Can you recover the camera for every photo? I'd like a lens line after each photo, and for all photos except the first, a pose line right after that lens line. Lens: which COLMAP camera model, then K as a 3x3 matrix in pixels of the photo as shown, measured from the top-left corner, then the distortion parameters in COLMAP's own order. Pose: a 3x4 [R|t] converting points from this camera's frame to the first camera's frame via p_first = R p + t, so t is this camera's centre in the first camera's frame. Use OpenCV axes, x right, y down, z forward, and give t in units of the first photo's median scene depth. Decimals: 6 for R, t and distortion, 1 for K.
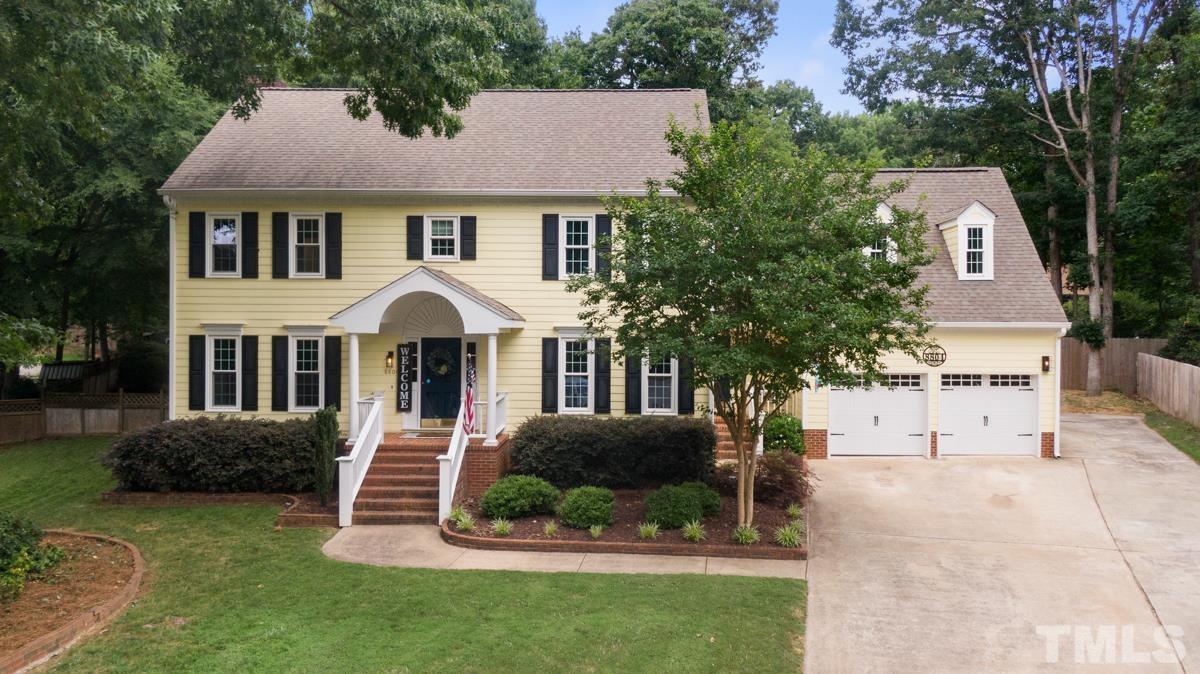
lens RADIAL K [[867.4, 0, 608.9], [0, 867.4, 322.3], [0, 0, 1]] dist [0.034607, -0.050292]
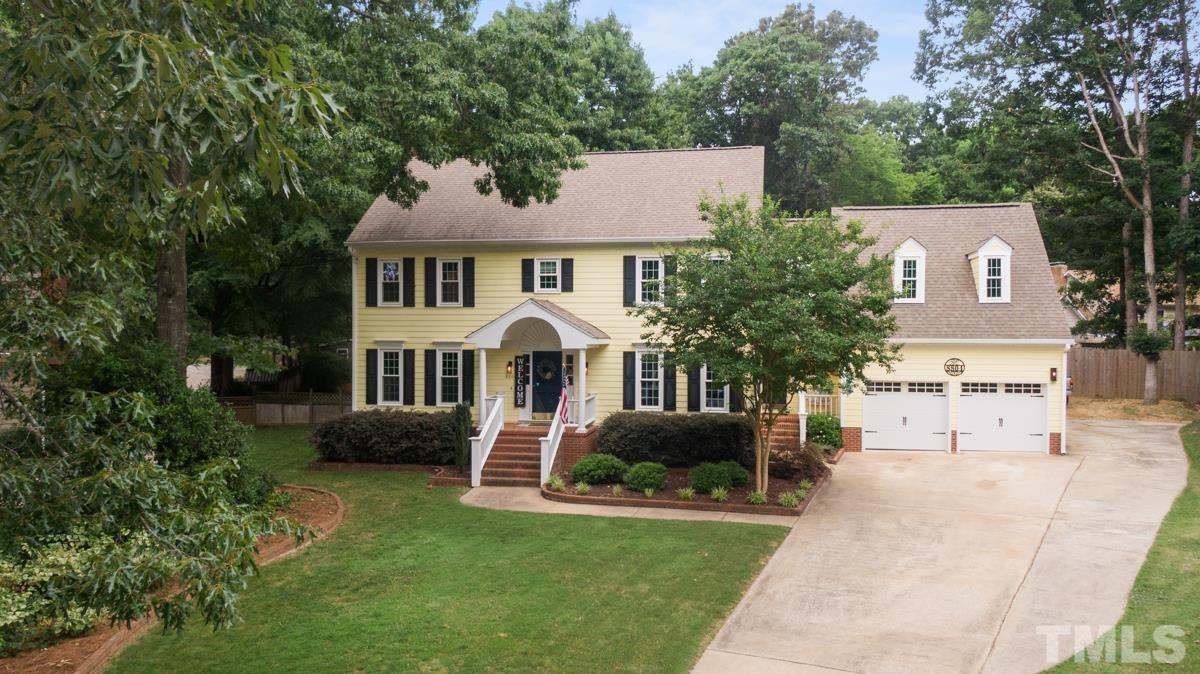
lens RADIAL K [[867.4, 0, 608.5], [0, 867.4, 335.5], [0, 0, 1]] dist [0.034607, -0.050292]
pose [[0.988035, -0.000114, -0.154233, 0.100122], [0.001074, 0.999981, 0.006141, -0.013865], [0.154229, -0.006233, 0.988015, -0.279848]]
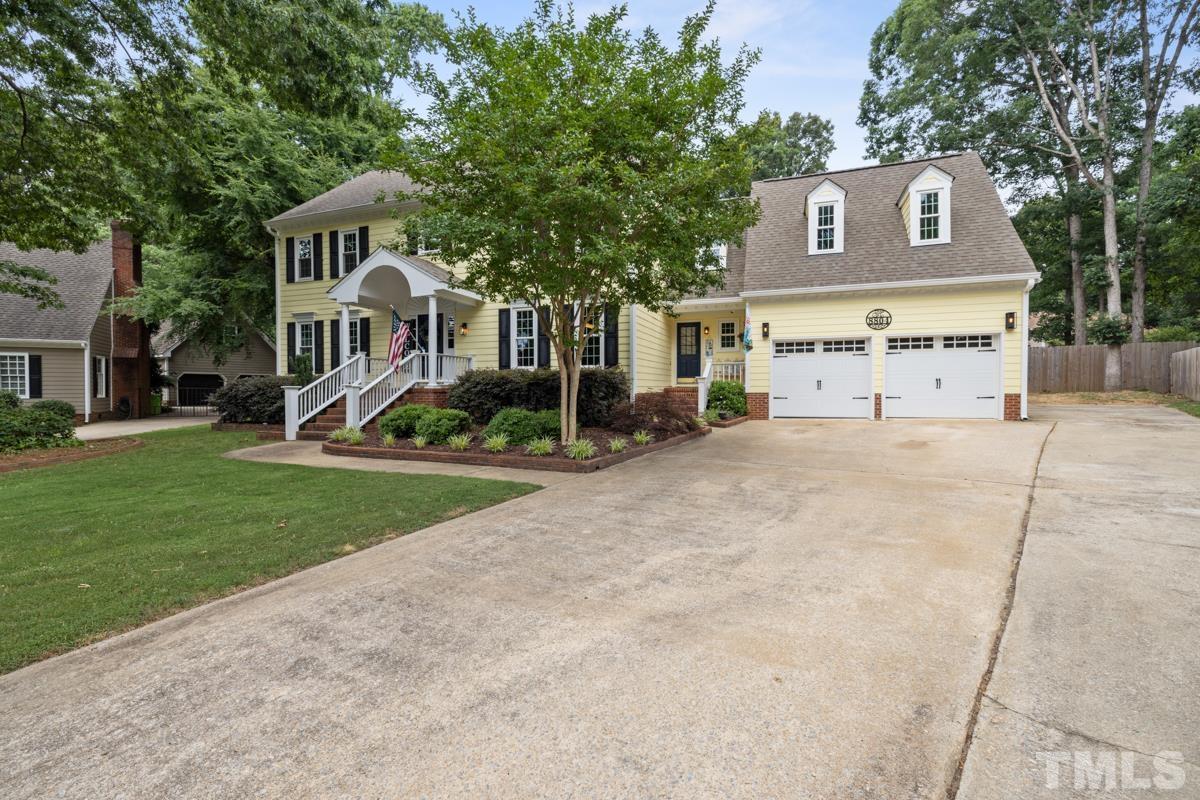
lens RADIAL K [[508.4, 0, 594.6], [0, 508.4, 396.9], [0, 0, 1]] dist [-0.001929, 0.000753]
pose [[0.943292, -0.003309, -0.331948, 0.287405], [0.006524, 0.999942, 0.008570, 0.135876], [0.331900, -0.010250, 0.943259, 0.367203]]
